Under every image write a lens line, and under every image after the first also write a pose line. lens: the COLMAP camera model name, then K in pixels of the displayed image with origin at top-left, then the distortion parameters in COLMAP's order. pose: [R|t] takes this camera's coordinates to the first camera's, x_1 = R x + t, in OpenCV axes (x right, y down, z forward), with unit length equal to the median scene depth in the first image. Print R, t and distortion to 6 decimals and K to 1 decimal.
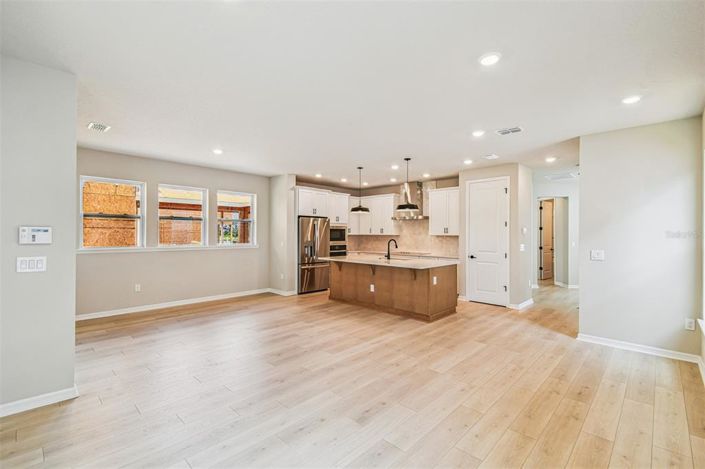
lens RADIAL K [[319.1, 0, 349.1], [0, 319.1, 231.5], [0, 0, 1]] dist [0.027846, -0.002582]
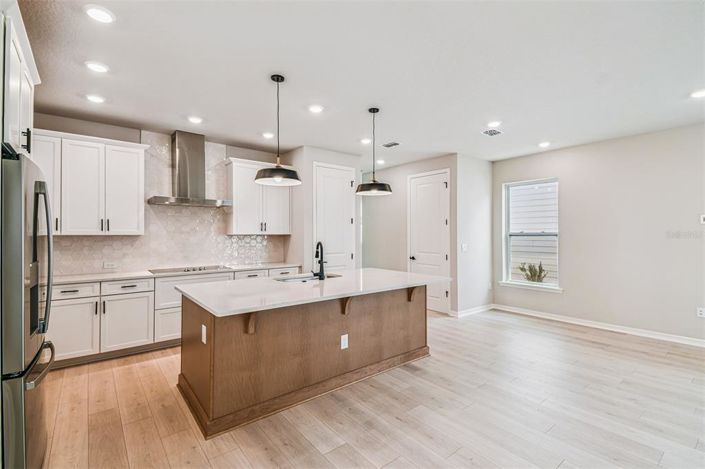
lens RADIAL K [[319.1, 0, 347.7], [0, 319.1, 235.6], [0, 0, 1]] dist [0.027846, -0.002582]
pose [[0.122896, -0.011711, 0.992350, -0.379606], [-0.004272, 0.999915, 0.012329, 0.006601], [-0.992410, -0.005754, 0.122836, 0.853228]]
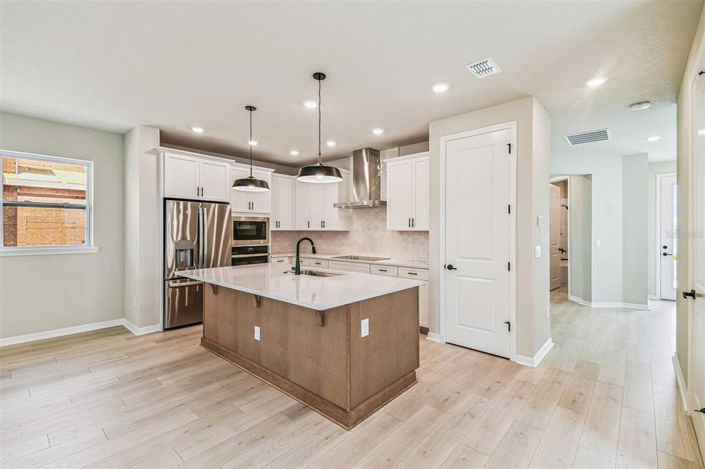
lens RADIAL K [[319.1, 0, 354.3], [0, 319.1, 228.4], [0, 0, 1]] dist [0.027846, -0.002582]
pose [[0.999077, -0.001951, 0.042914, 0.188491], [0.001916, 0.999998, 0.000858, 0.008052], [-0.042916, -0.000775, 0.999078, 0.436687]]
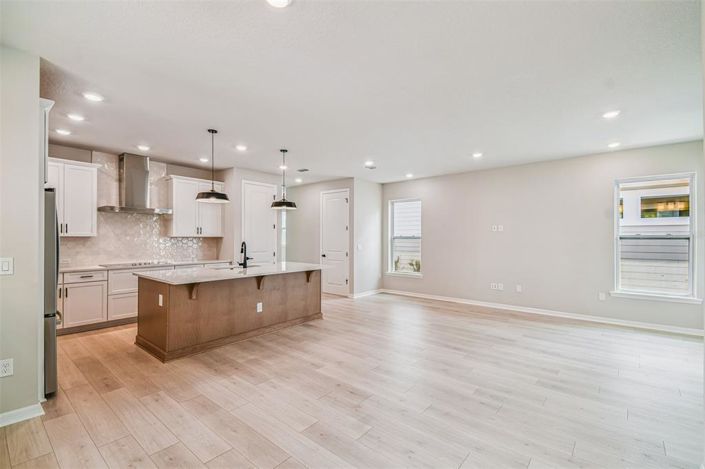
lens RADIAL K [[319.1, 0, 352.9], [0, 319.1, 237.4], [0, 0, 1]] dist [0.027846, -0.002582]
pose [[-0.080276, -0.004256, 0.996764, -0.629127], [-0.008135, 0.999960, 0.003614, 0.008727], [-0.996740, -0.007819, -0.080307, 0.770188]]
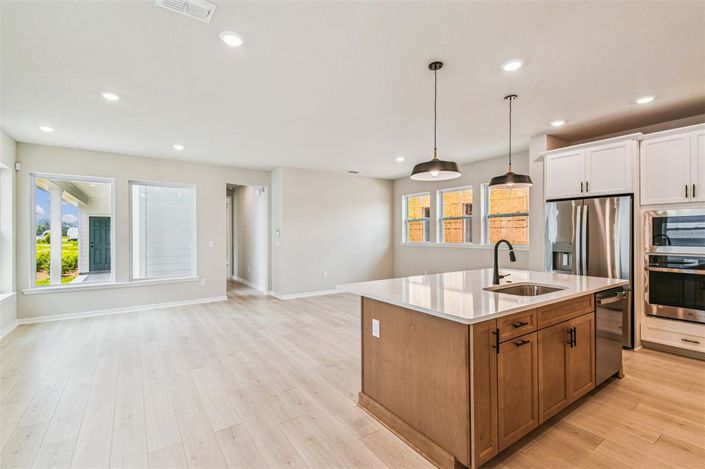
lens RADIAL K [[319.1, 0, 350.7], [0, 319.1, 232.2], [0, 0, 1]] dist [0.027846, -0.002582]
pose [[-0.212195, -0.008365, -0.977191, 0.584825], [0.007593, 0.999919, -0.010209, 0.016774], [0.977198, -0.009586, -0.212115, 0.858654]]
